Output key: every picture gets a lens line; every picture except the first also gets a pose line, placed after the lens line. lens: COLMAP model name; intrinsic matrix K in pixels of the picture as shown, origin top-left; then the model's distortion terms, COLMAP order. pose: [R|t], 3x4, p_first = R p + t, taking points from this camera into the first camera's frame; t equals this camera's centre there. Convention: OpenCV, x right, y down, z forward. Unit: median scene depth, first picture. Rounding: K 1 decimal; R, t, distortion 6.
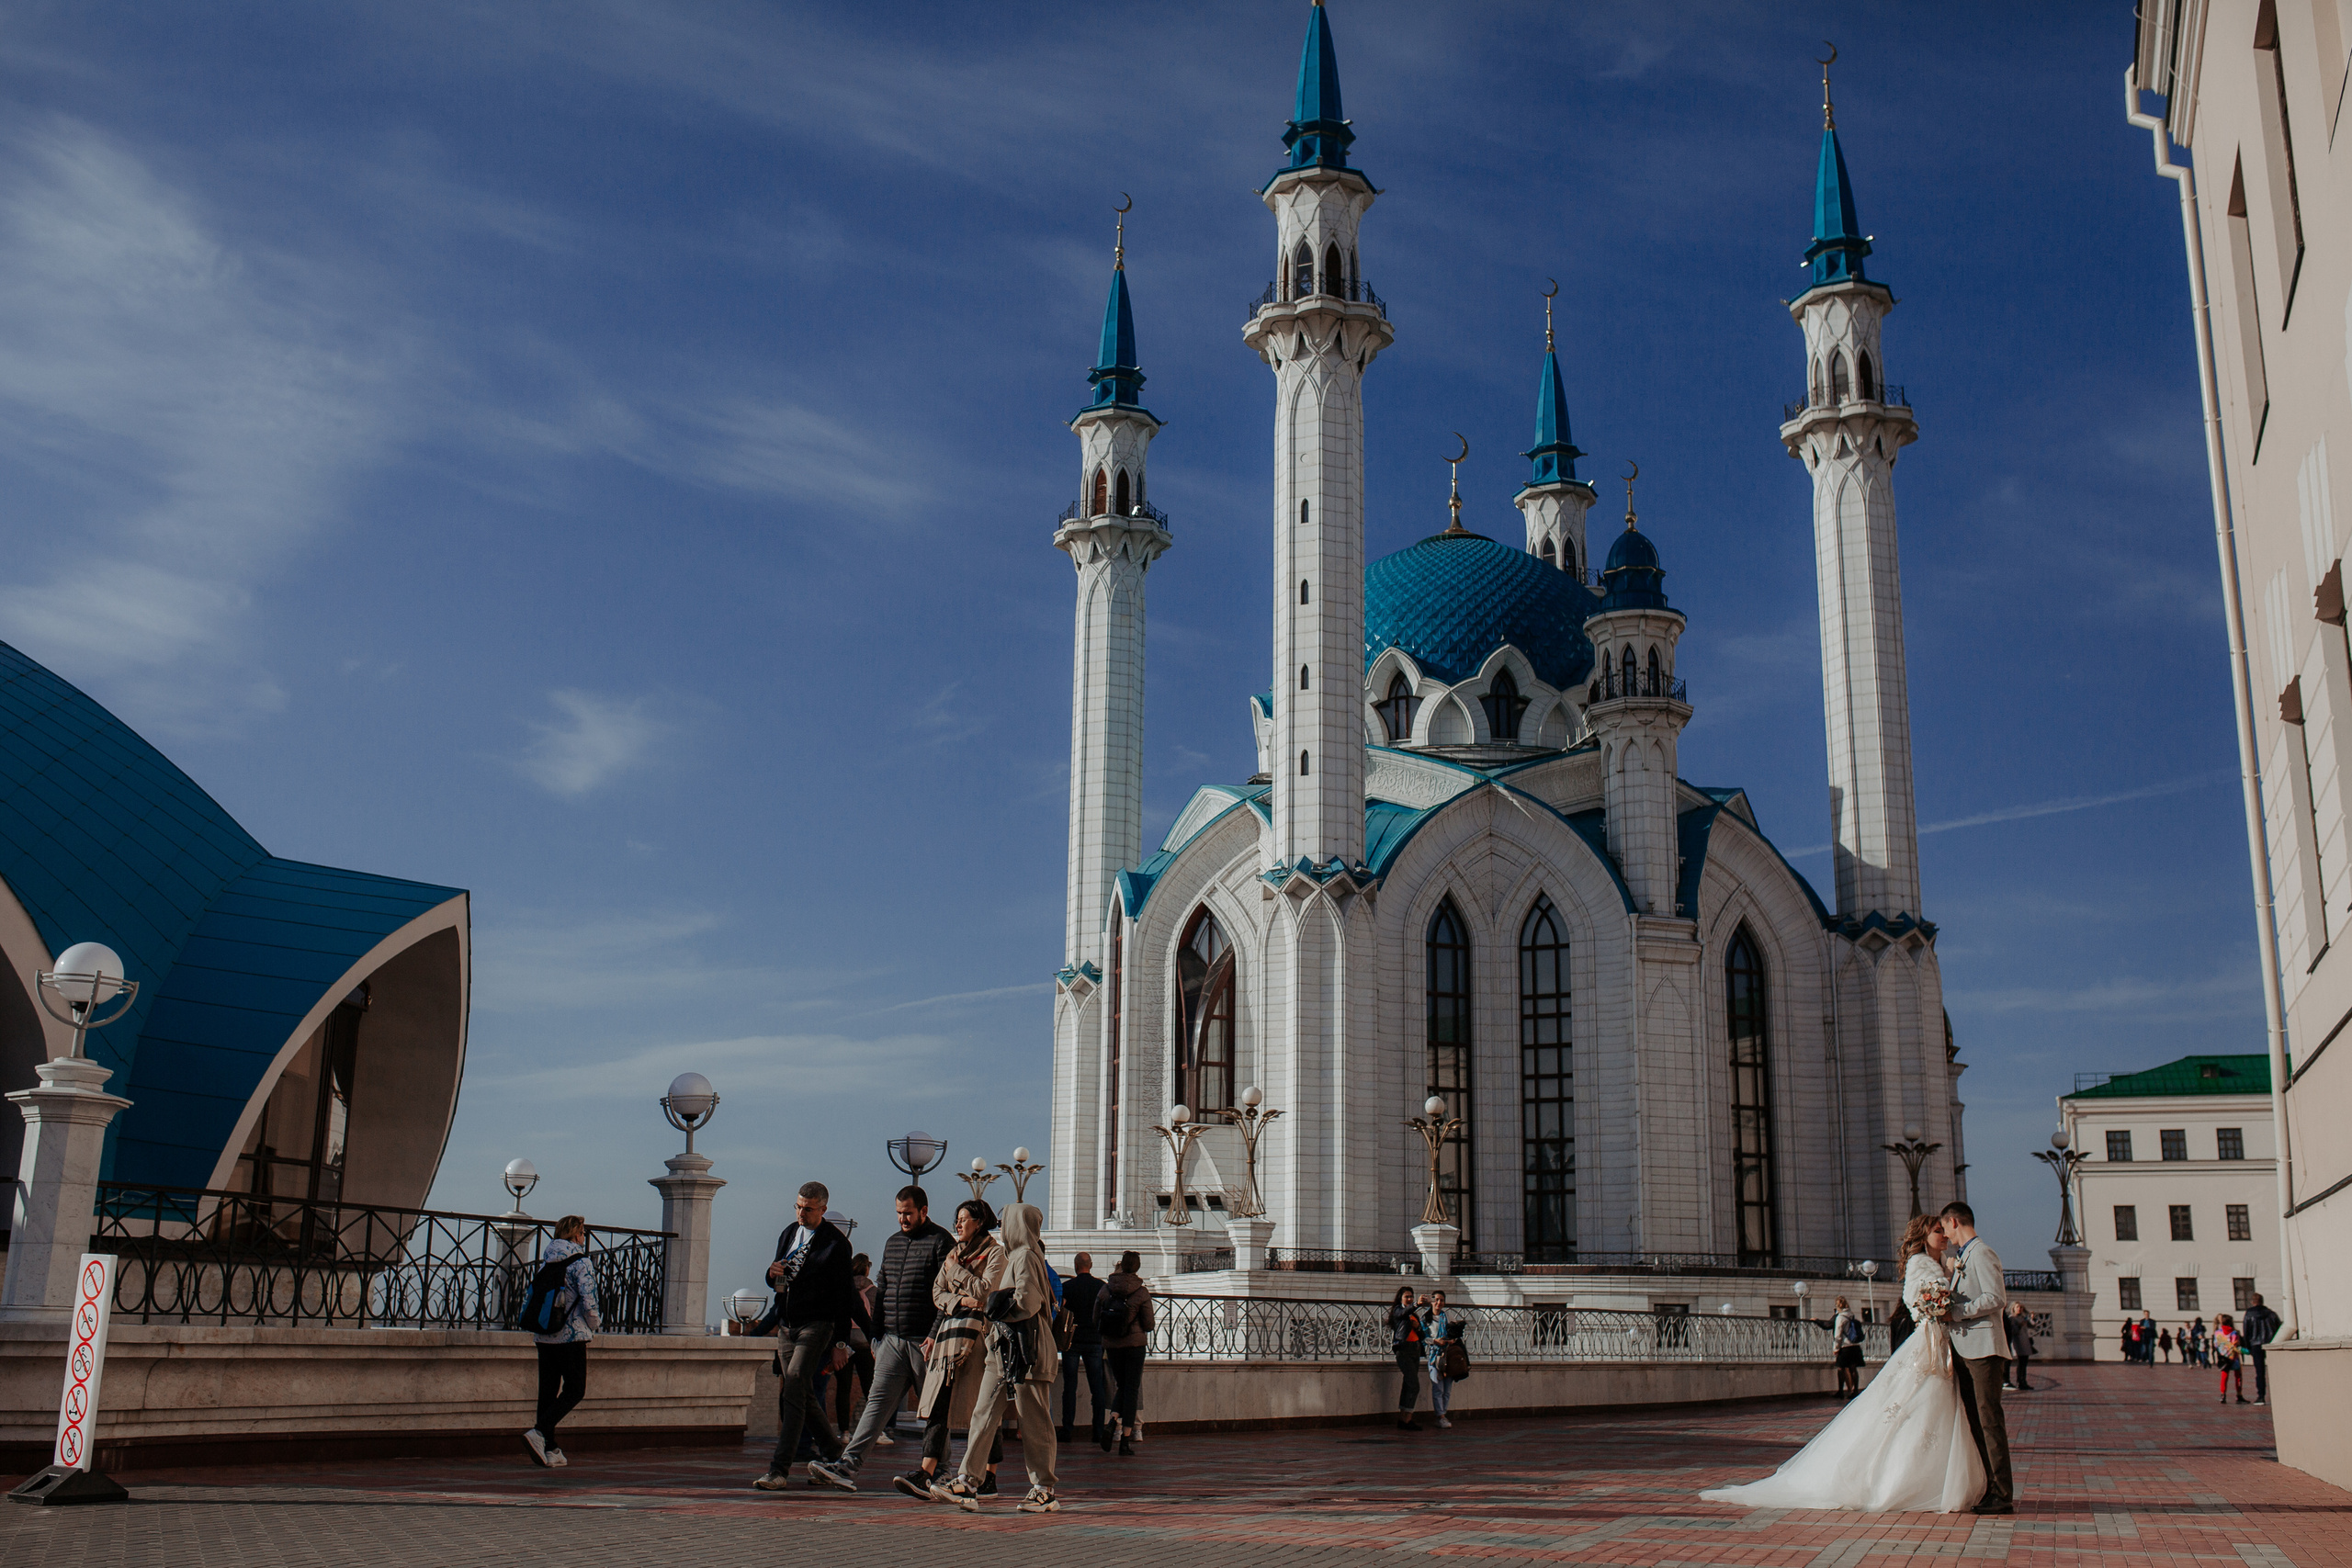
lens RADIAL K [[2224.8, 0, 1192.9], [0, 2224.8, 775.0], [0, 0, 1]] dist [-0.030079, 0.000000]
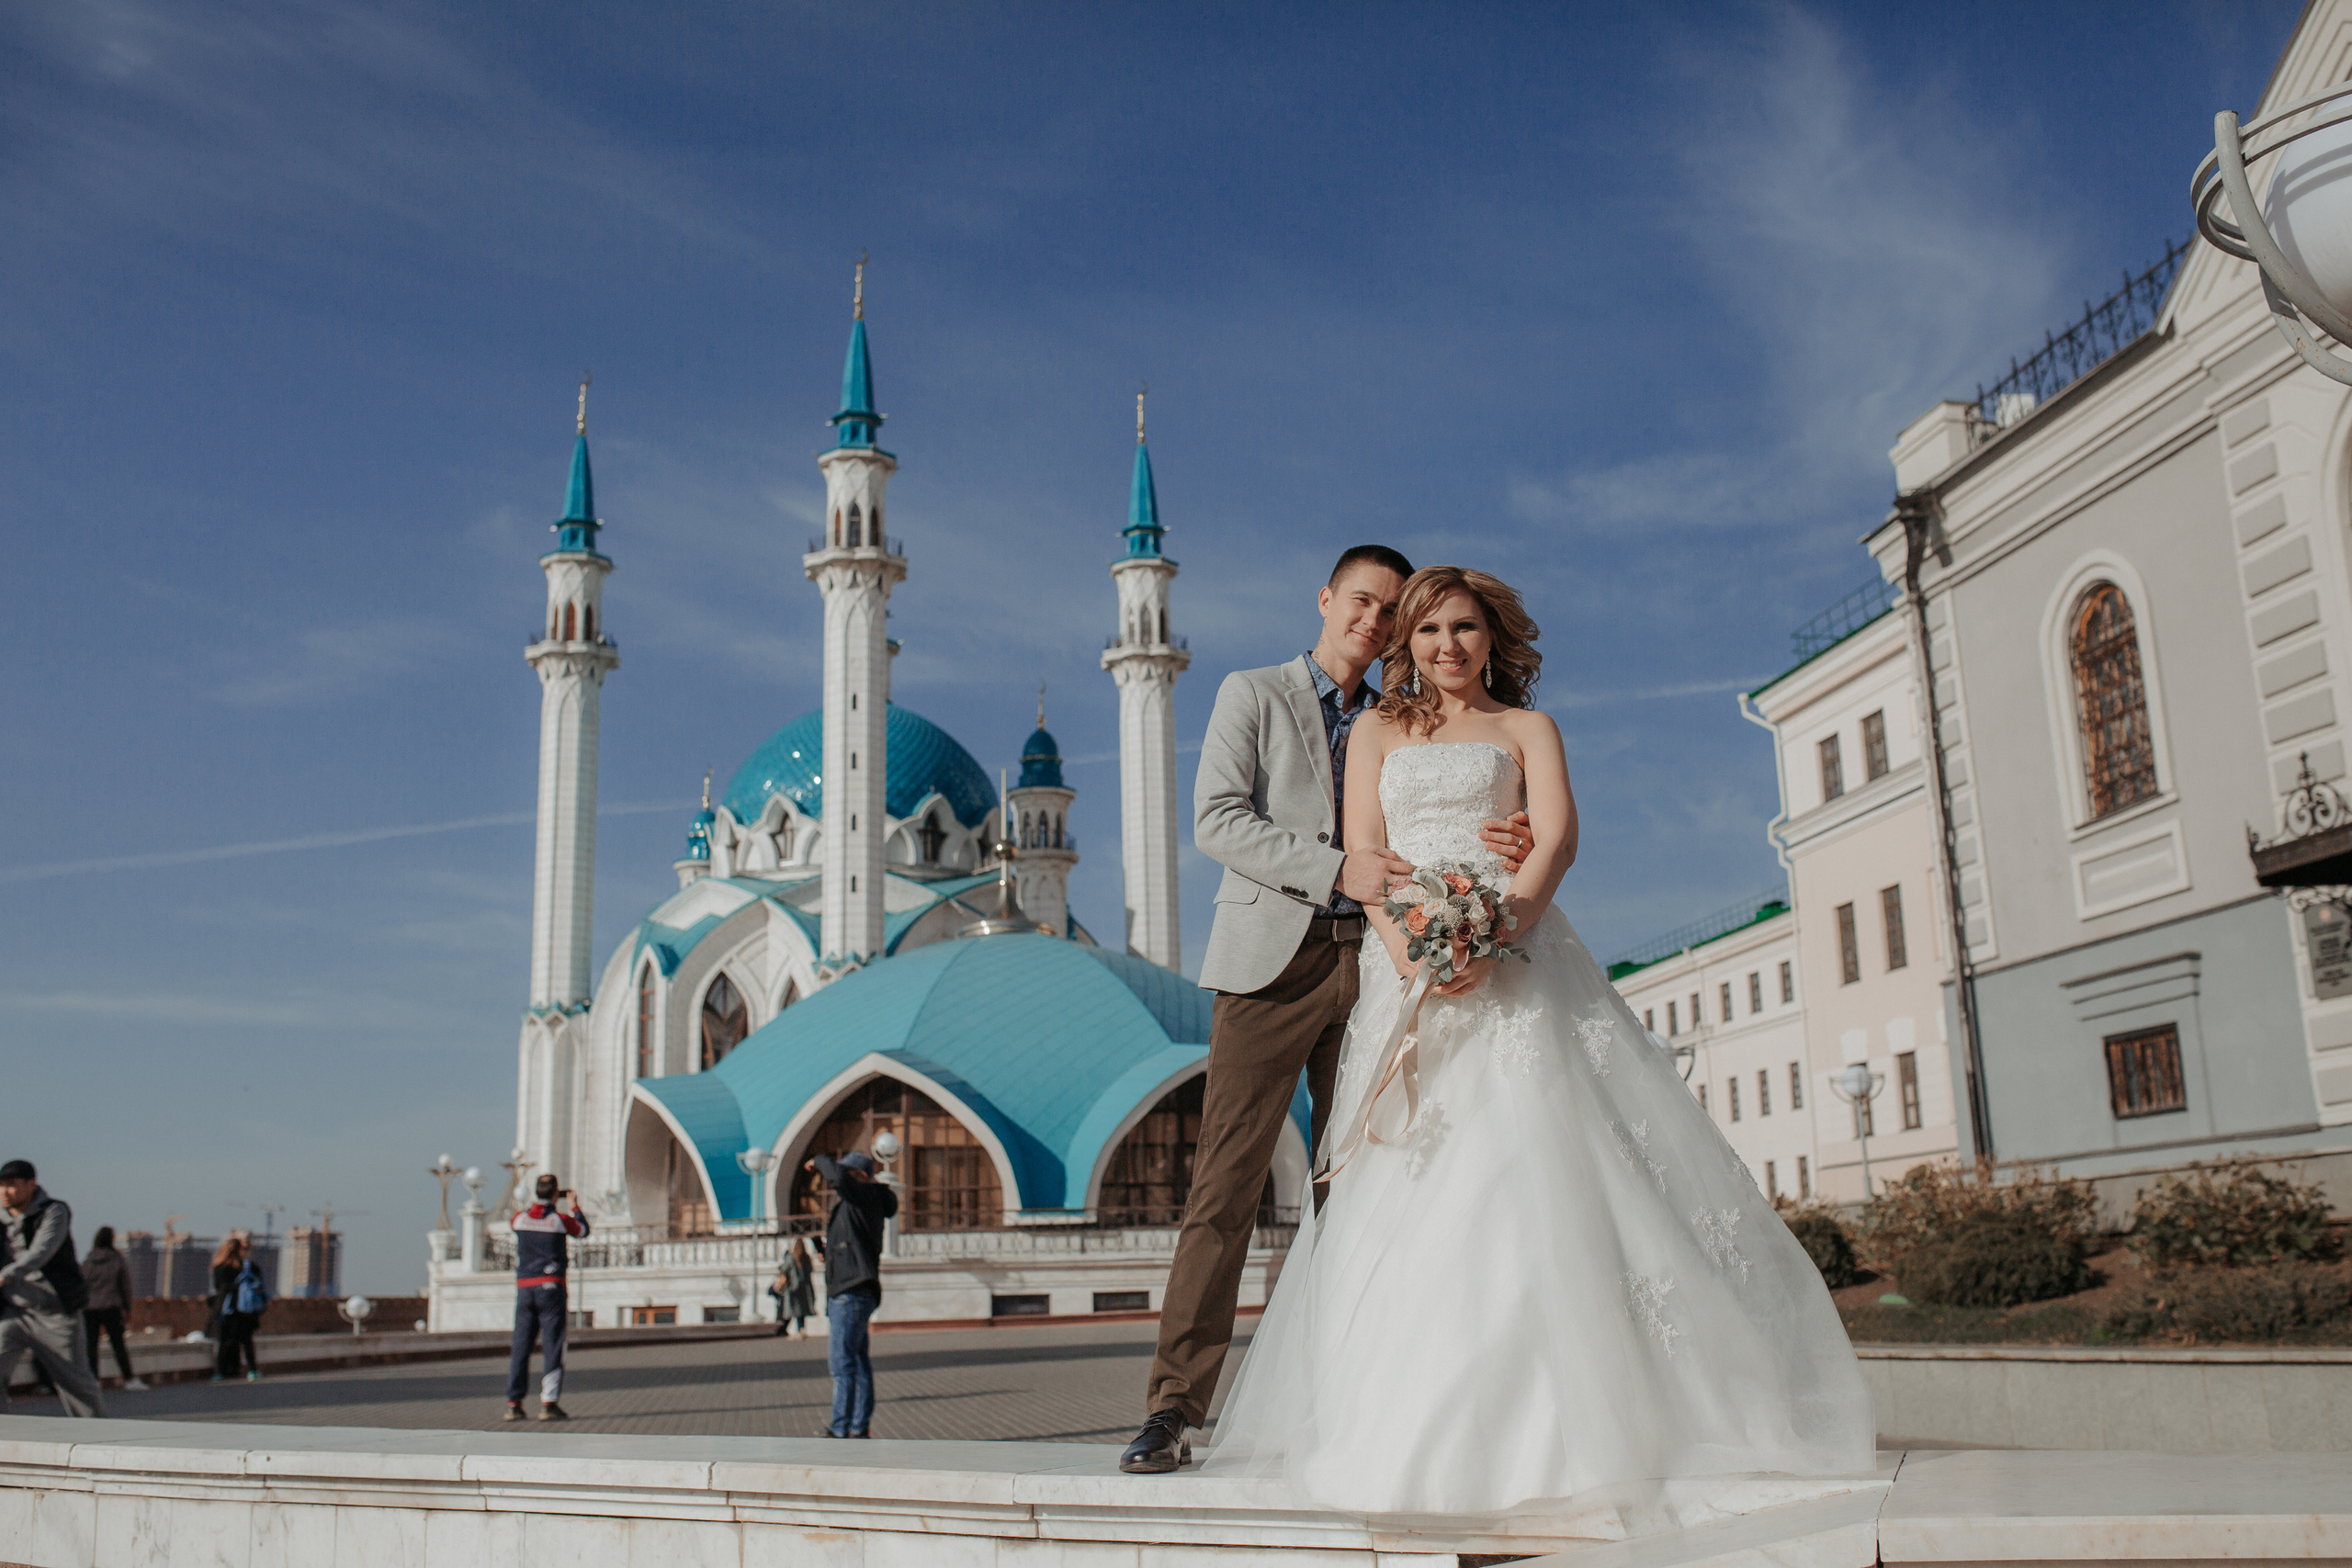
lens RADIAL K [[2224.8, 0, 1174.1], [0, 2224.8, 784.5], [0, 0, 1]] dist [-0.030079, 0.000000]
pose [[0.859966, 0.080020, 0.504039, -0.458711], [-0.089289, 0.995989, -0.005780, -0.073004], [-0.502480, -0.040035, 0.863662, -0.303815]]
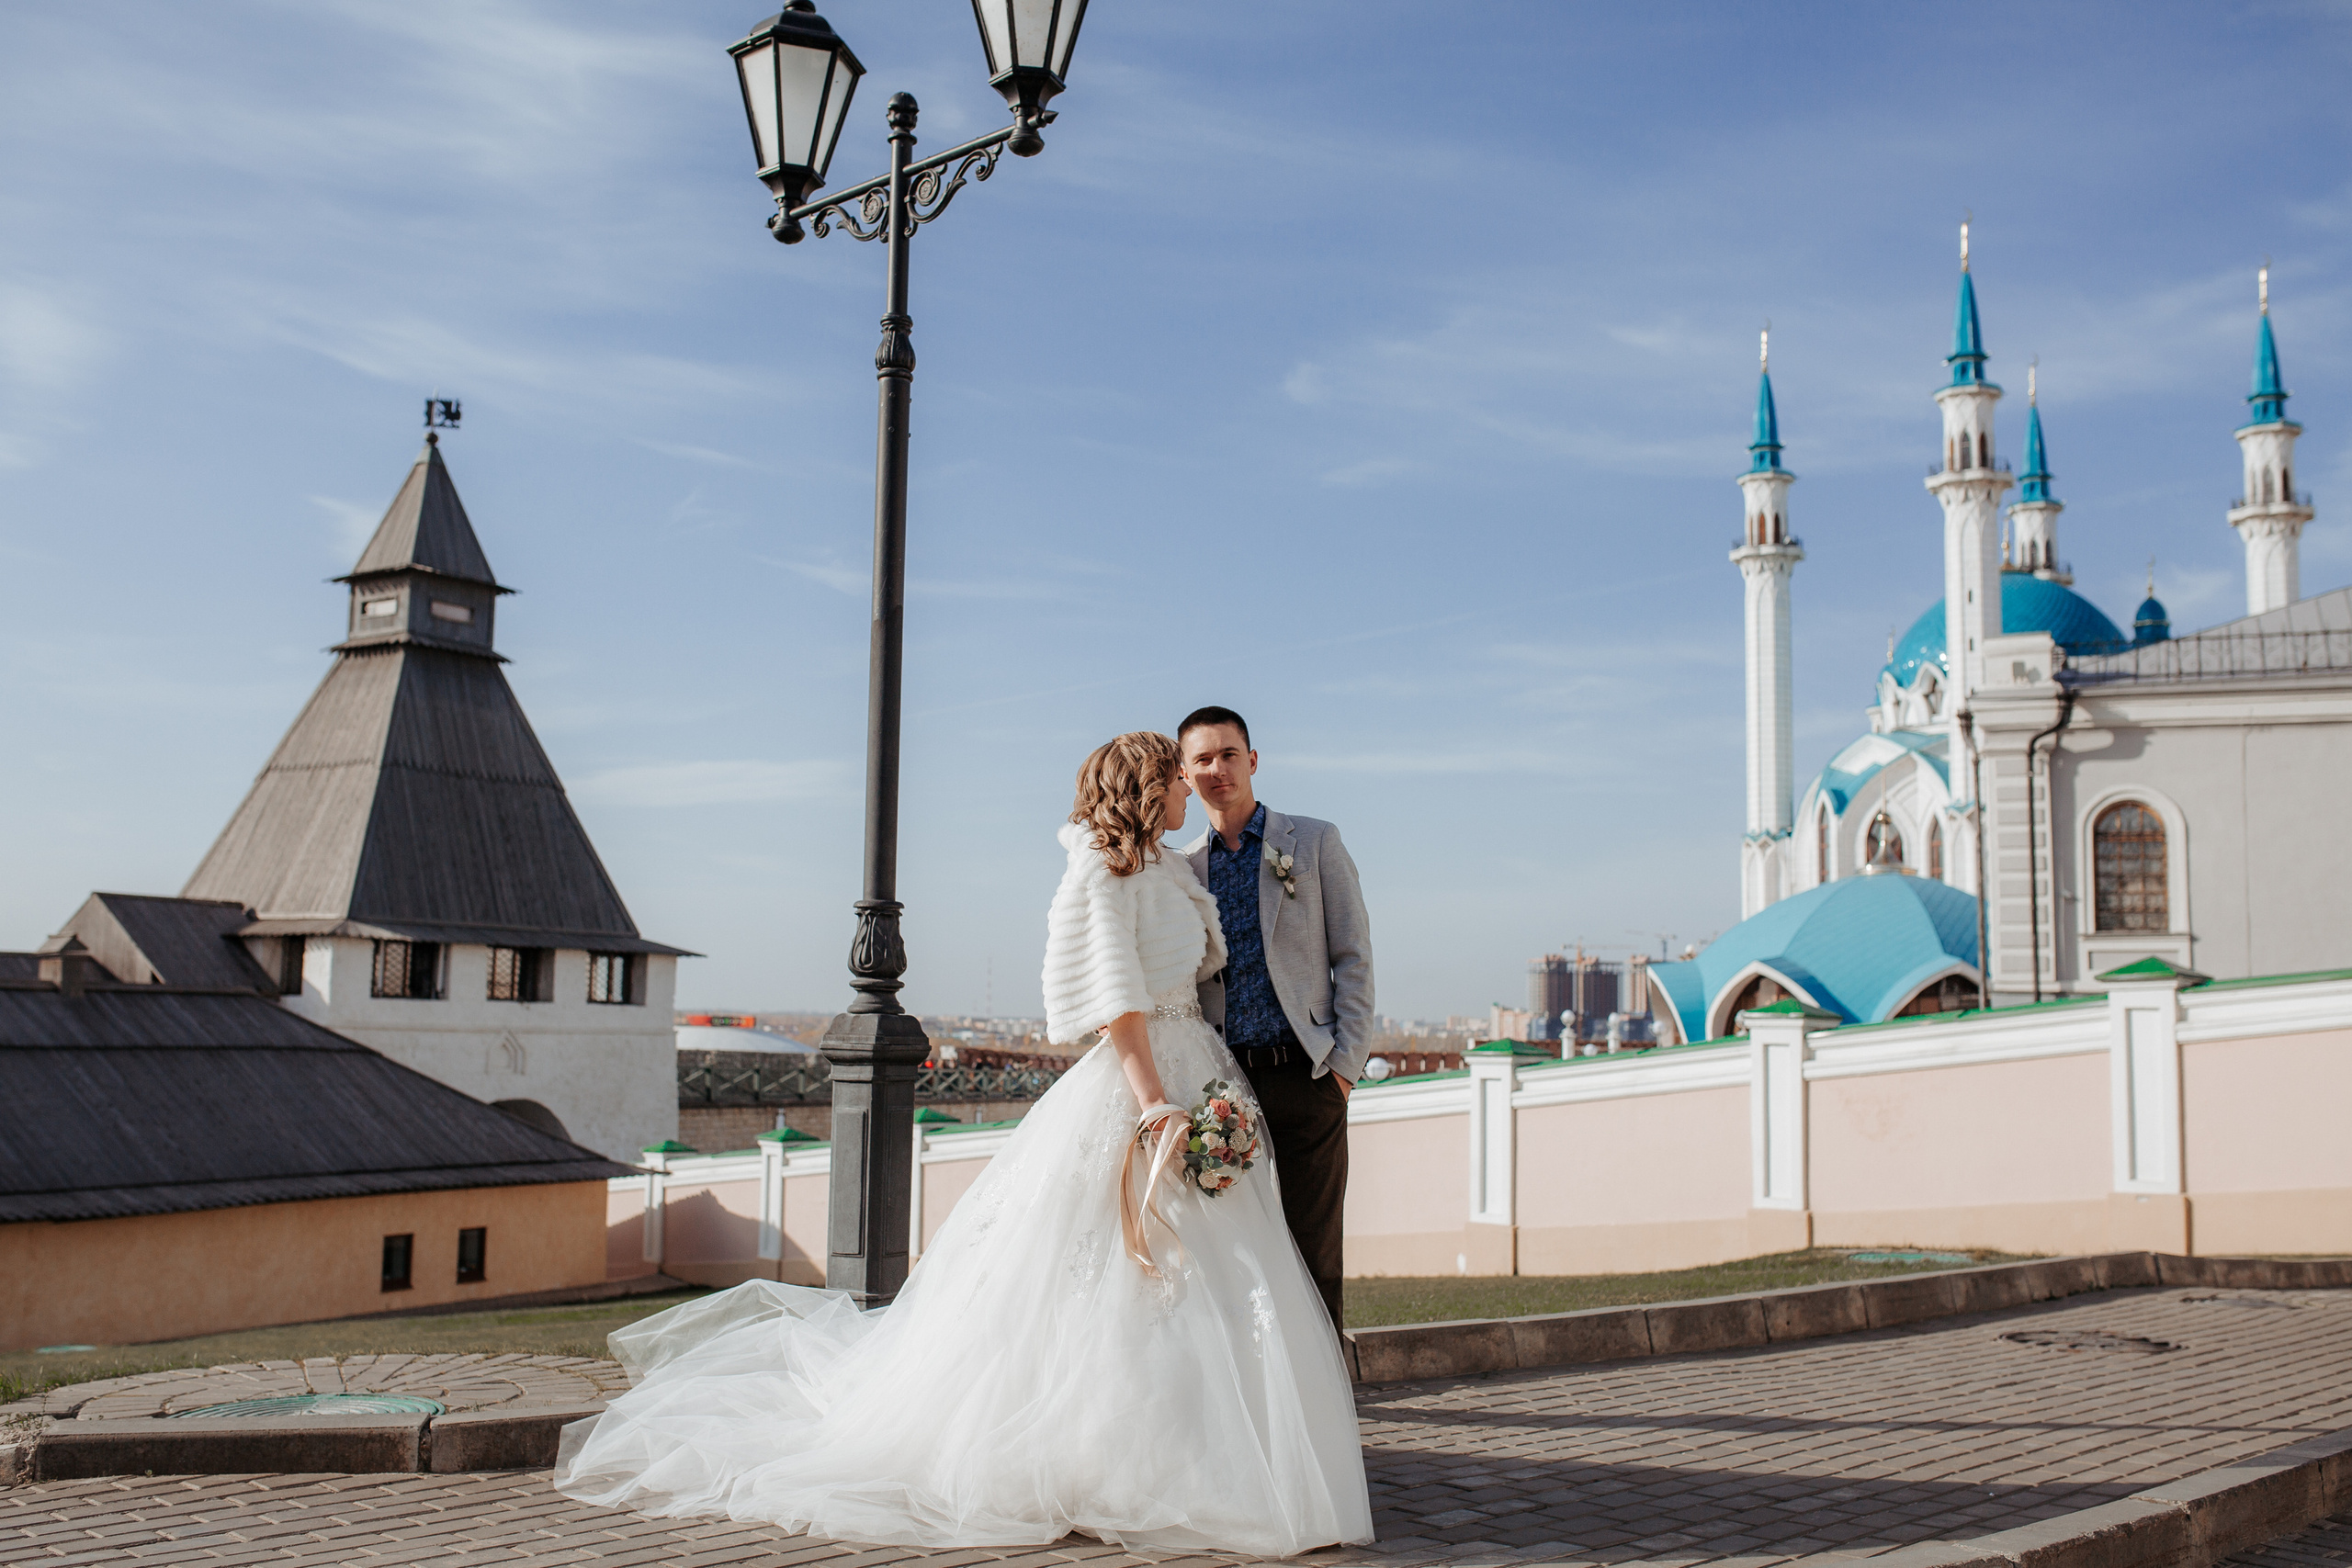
lens RADIAL K [[2224.8, 0, 1165.7], [0, 2224.8, 760.7], [0, 0, 1]] dist [-0.030079, 0.000000]
pose [[0.997482, 0.000002, -0.070920, -0.436138], [0.009177, 0.991589, 0.129104, -0.211205], [0.070324, -0.129430, 0.989092, -0.748203]]
